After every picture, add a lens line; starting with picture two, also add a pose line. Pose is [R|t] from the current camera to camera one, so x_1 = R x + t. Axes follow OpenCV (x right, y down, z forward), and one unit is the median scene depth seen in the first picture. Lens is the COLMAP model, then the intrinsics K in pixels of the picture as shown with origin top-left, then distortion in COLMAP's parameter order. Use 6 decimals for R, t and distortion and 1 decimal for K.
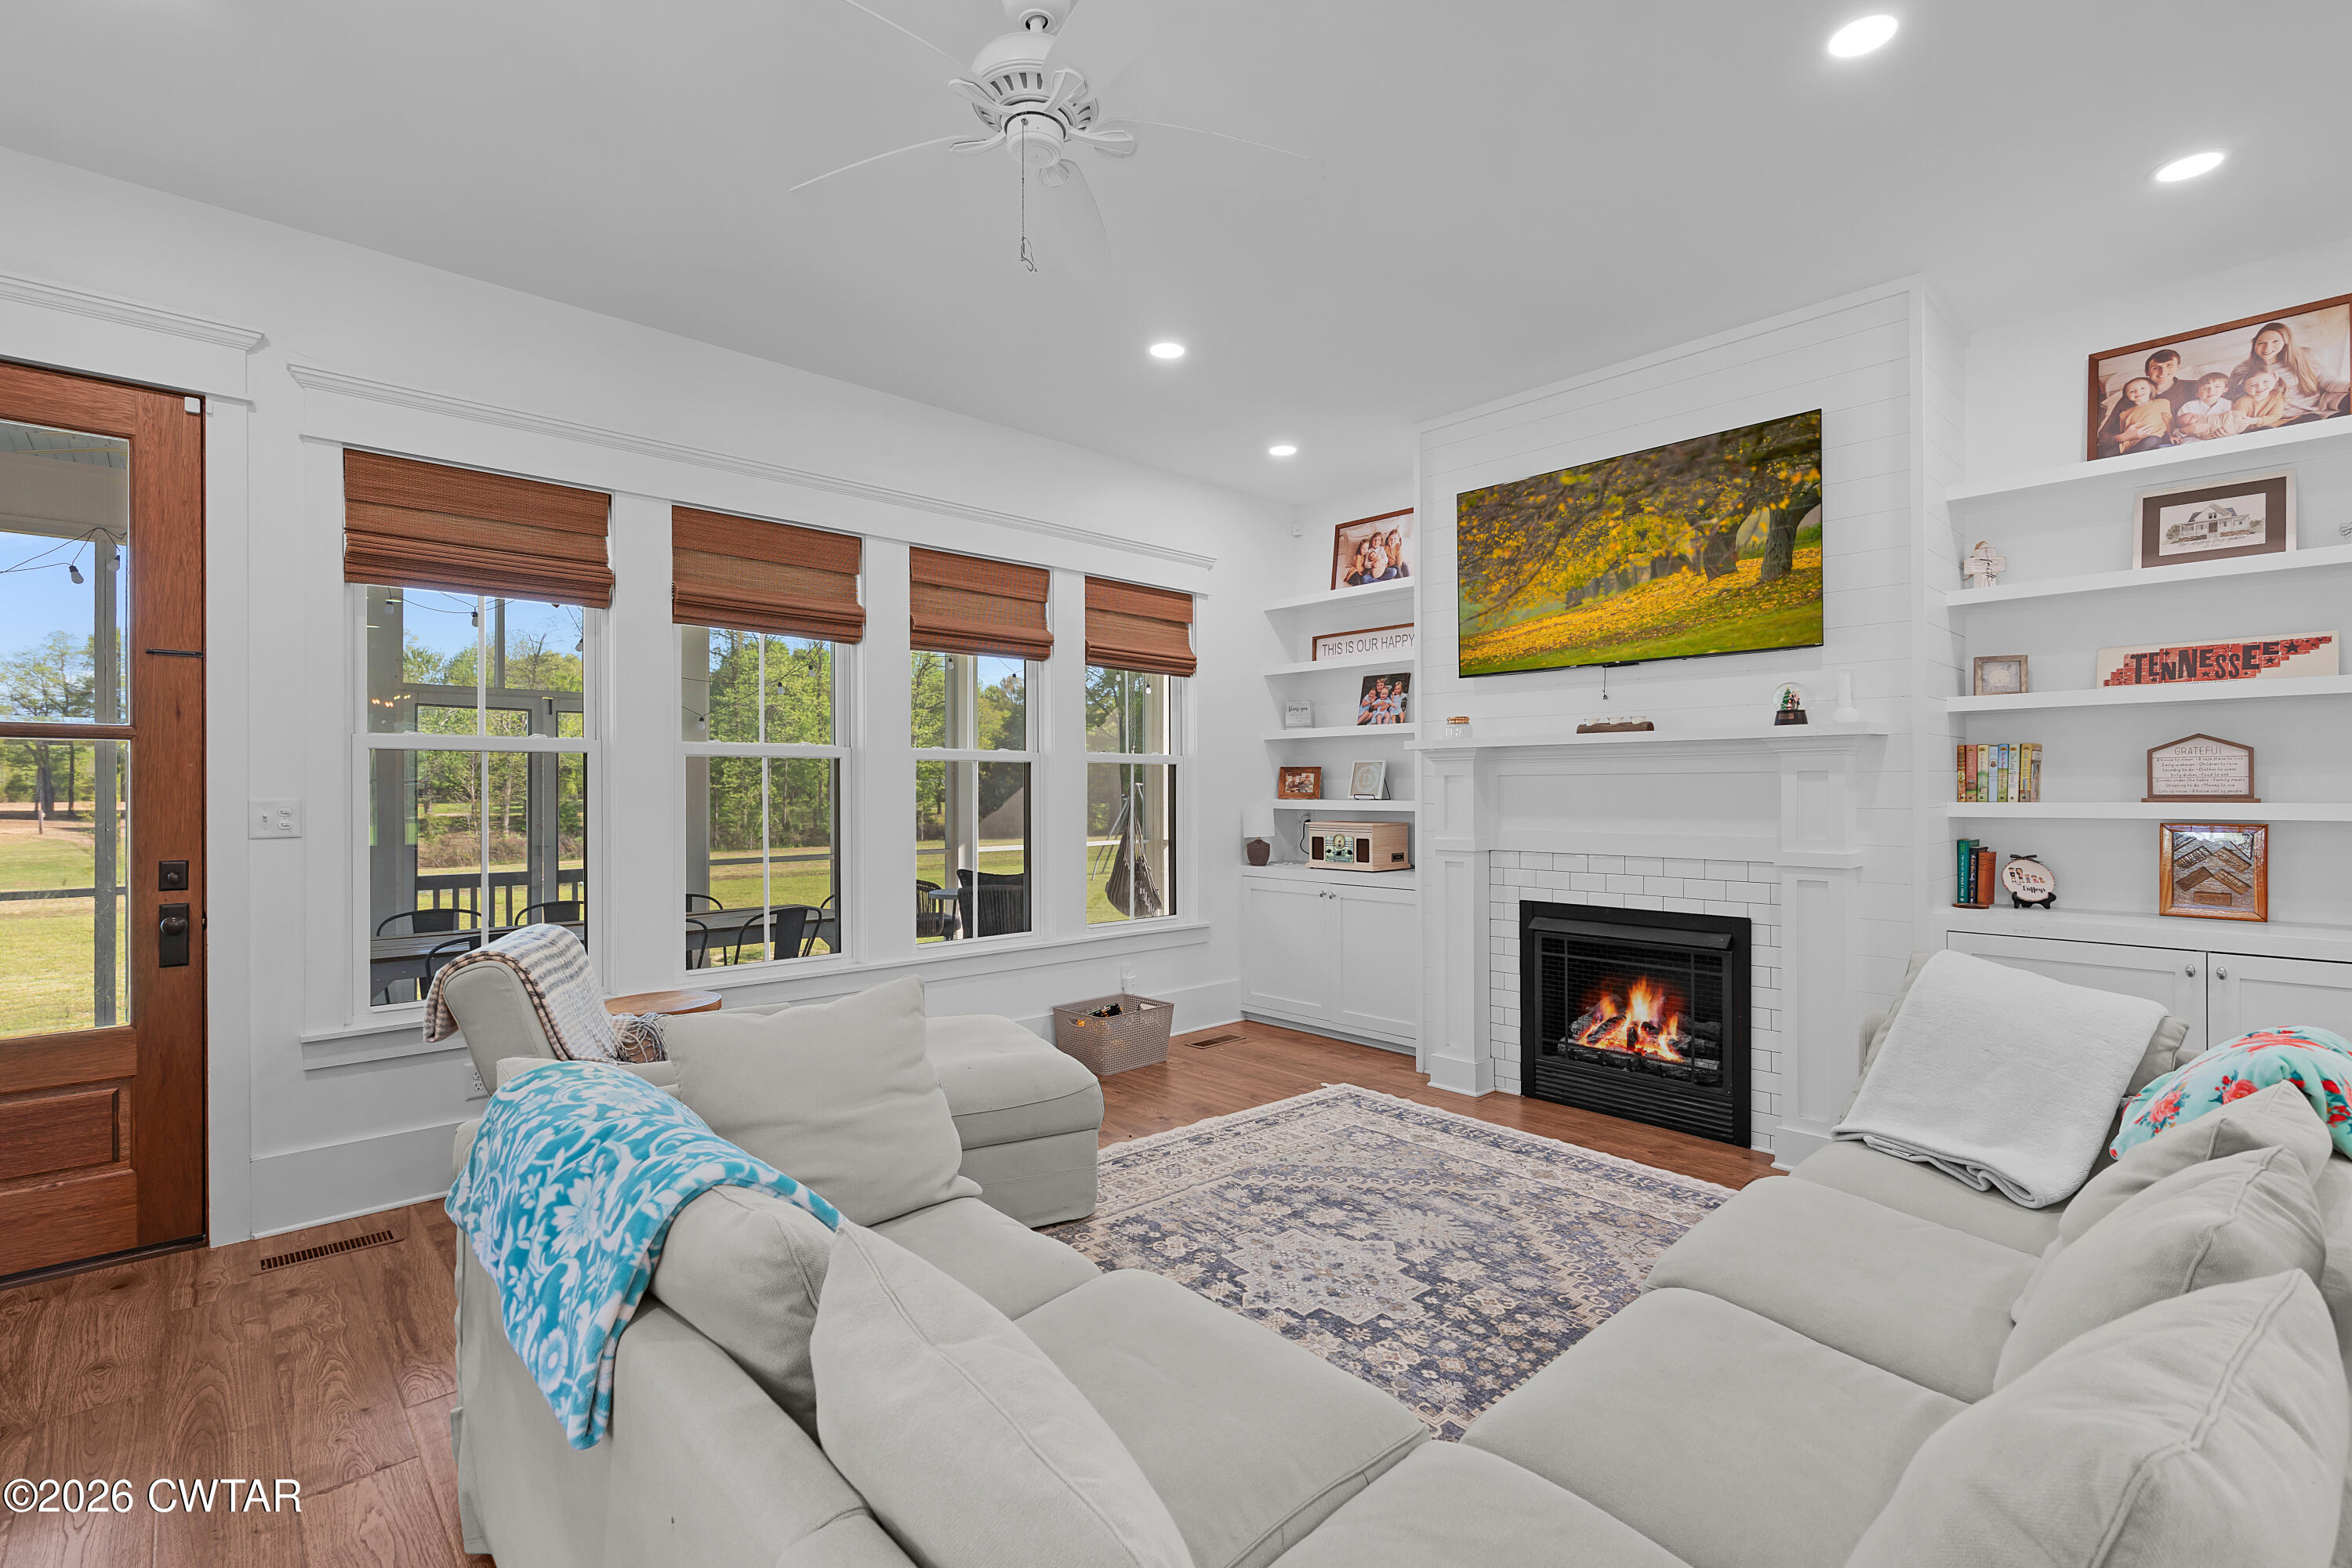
lens RADIAL K [[1059.1, 0, 1176.0], [0, 1059.1, 784.0], [0, 0, 1]] dist [0.004106, 0.000833]
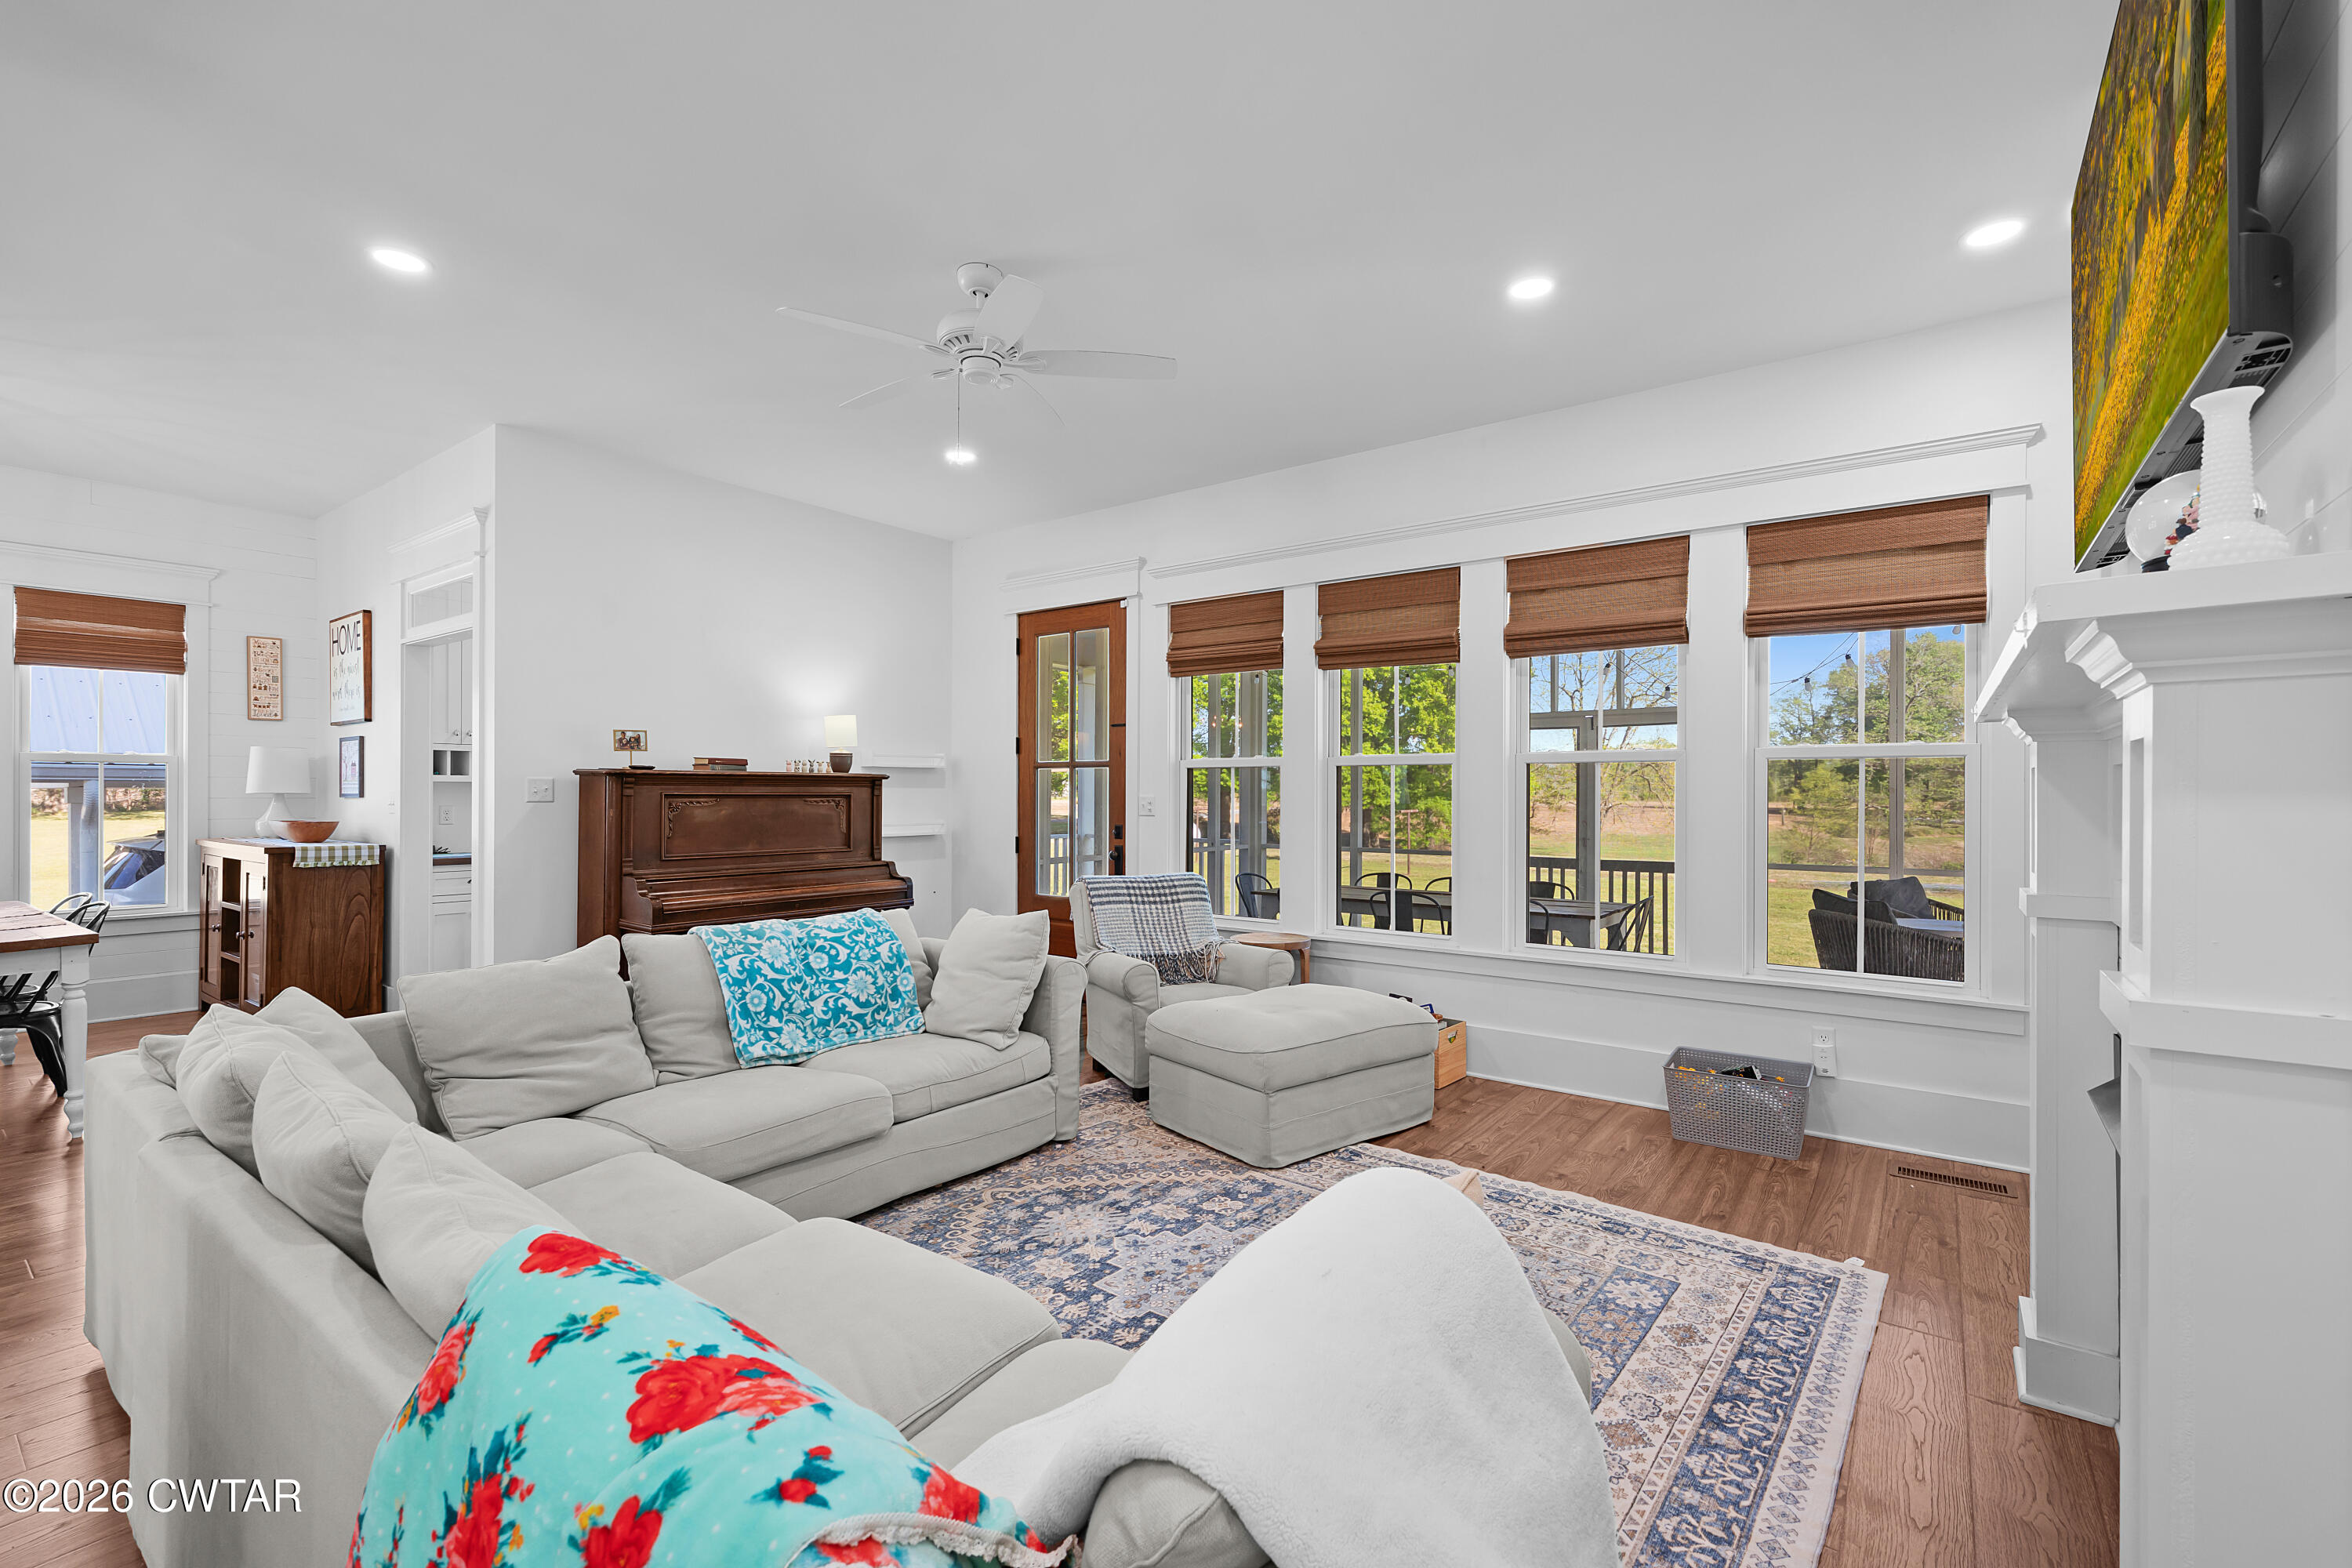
lens RADIAL K [[996.9, 0, 1176.0], [0, 996.9, 784.0], [0, 0, 1]] dist [-0.003308, -0.000137]
pose [[0.177376, -0.004318, -0.984134, 0.744966], [0.001639, 0.999990, -0.004092, 0.001212], [0.984142, -0.000887, 0.177381, 0.565090]]
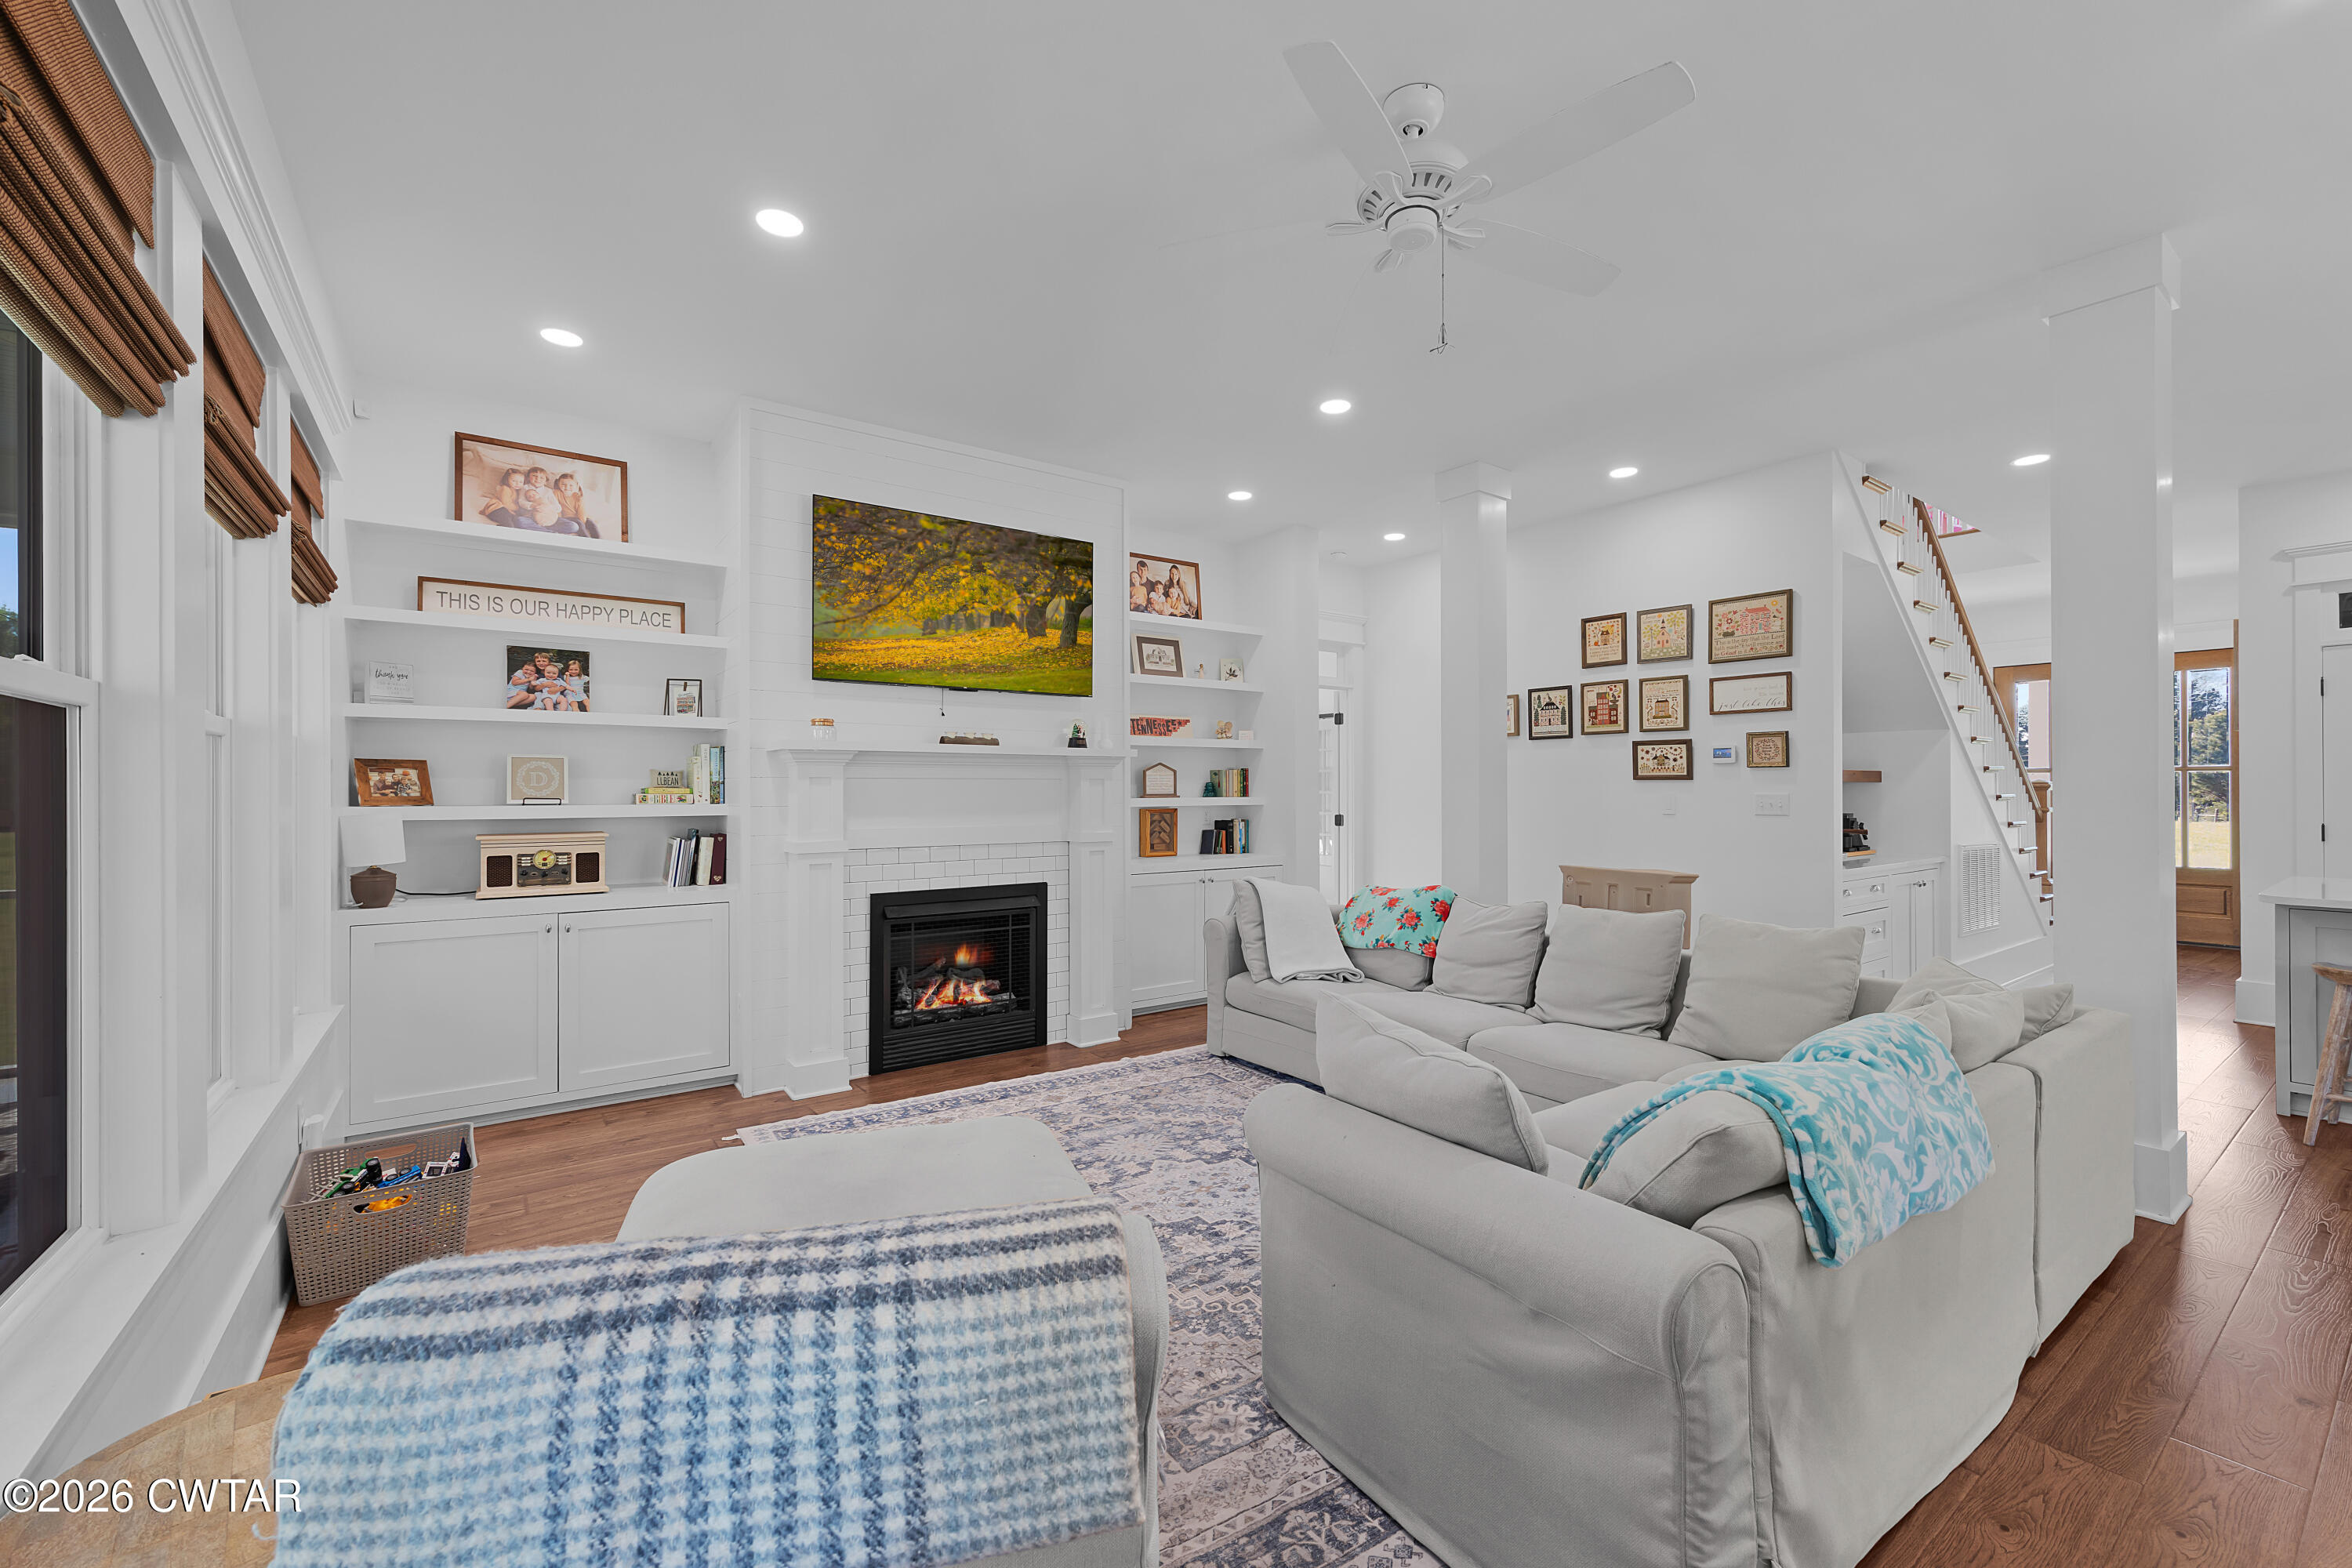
lens RADIAL K [[966.3, 0, 1176.0], [0, 966.3, 784.0], [0, 0, 1]] dist [0.009552, -0.000125]
pose [[0.125527, 0.008441, 0.992054, -0.668709], [-0.002539, 0.999963, -0.008187, 0.005419], [-0.992087, -0.001492, 0.125544, 0.620272]]
